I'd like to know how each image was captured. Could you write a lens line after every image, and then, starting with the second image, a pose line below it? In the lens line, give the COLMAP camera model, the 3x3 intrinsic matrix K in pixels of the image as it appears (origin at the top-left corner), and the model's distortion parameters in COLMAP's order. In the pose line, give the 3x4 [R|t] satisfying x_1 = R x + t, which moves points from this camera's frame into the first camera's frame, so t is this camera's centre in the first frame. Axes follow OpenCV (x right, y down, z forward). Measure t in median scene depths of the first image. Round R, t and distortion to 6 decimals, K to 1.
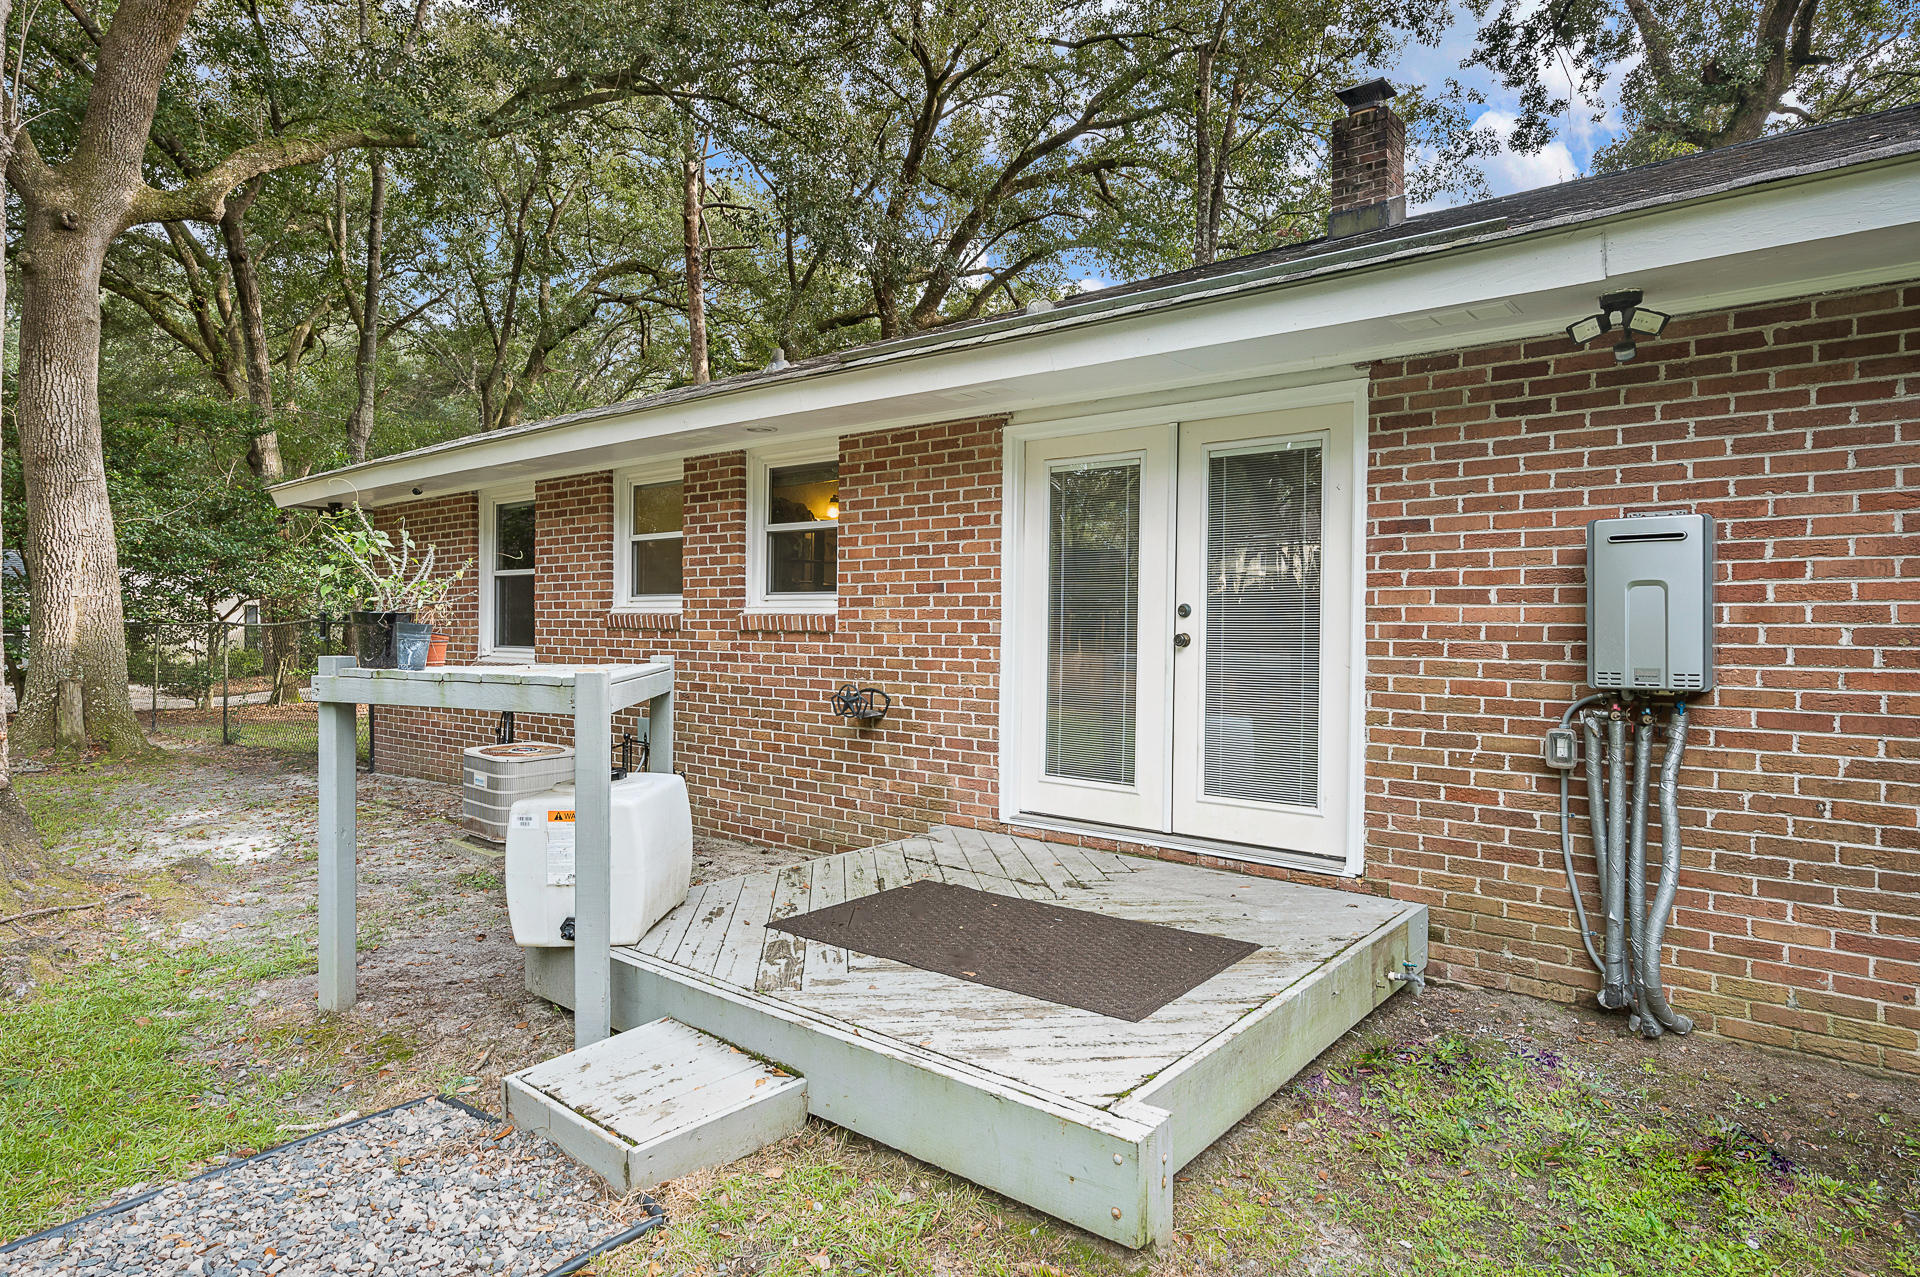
lens RADIAL K [[1035.9, 0, 960.0], [0, 1035.9, 638.5], [0, 0, 1]] dist [-0.000967, -0.000349]
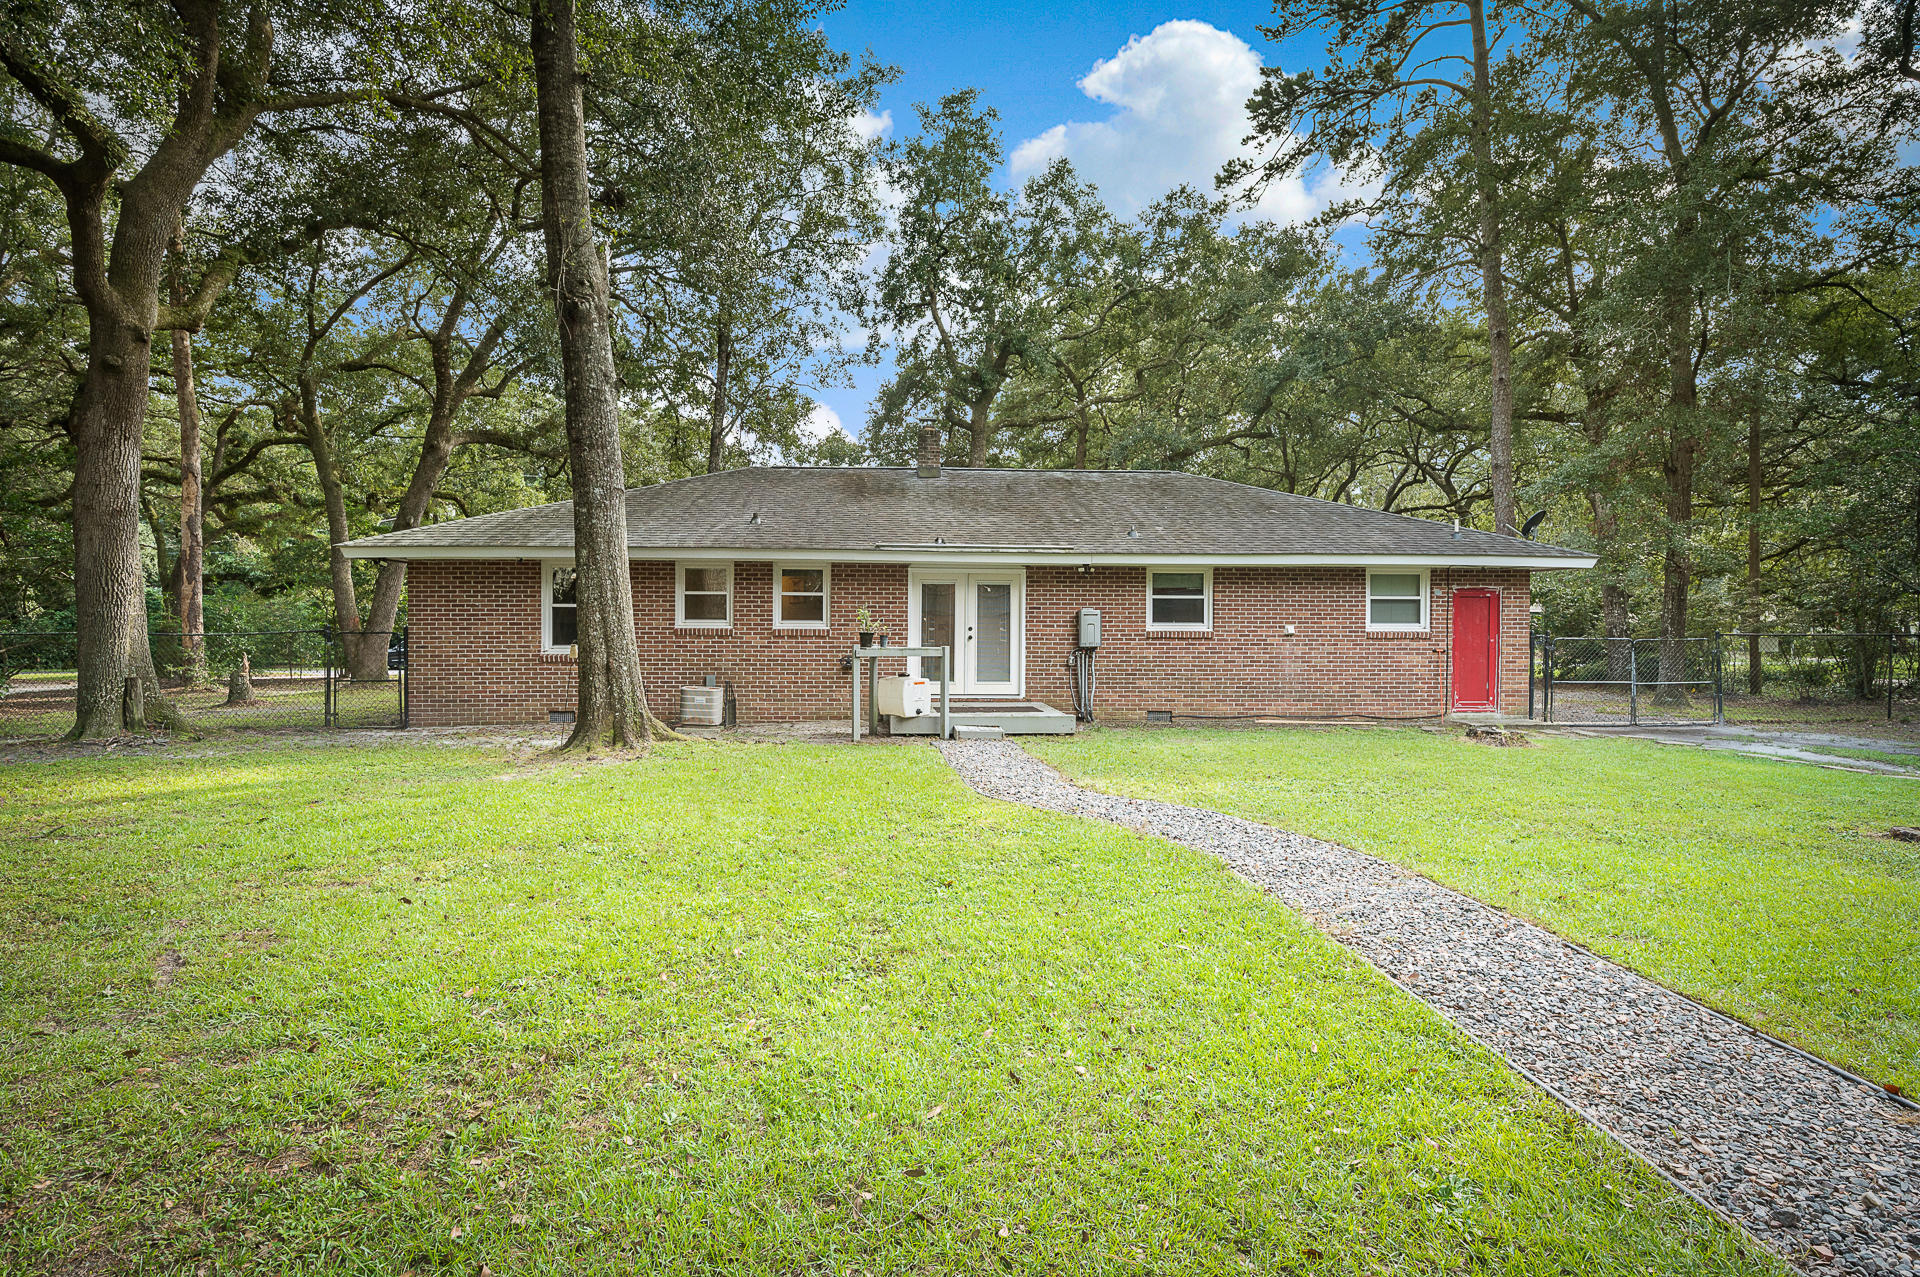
lens RADIAL K [[759.0, 0, 956.2], [0, 759.0, 624.6], [0, 0, 1]] dist [-0.000444, -0.000207]
pose [[0.764840, -0.007051, 0.644181, -1.119108], [0.010250, 0.999947, -0.001225, -0.029193], [-0.644138, 0.007540, 0.764872, -0.690184]]
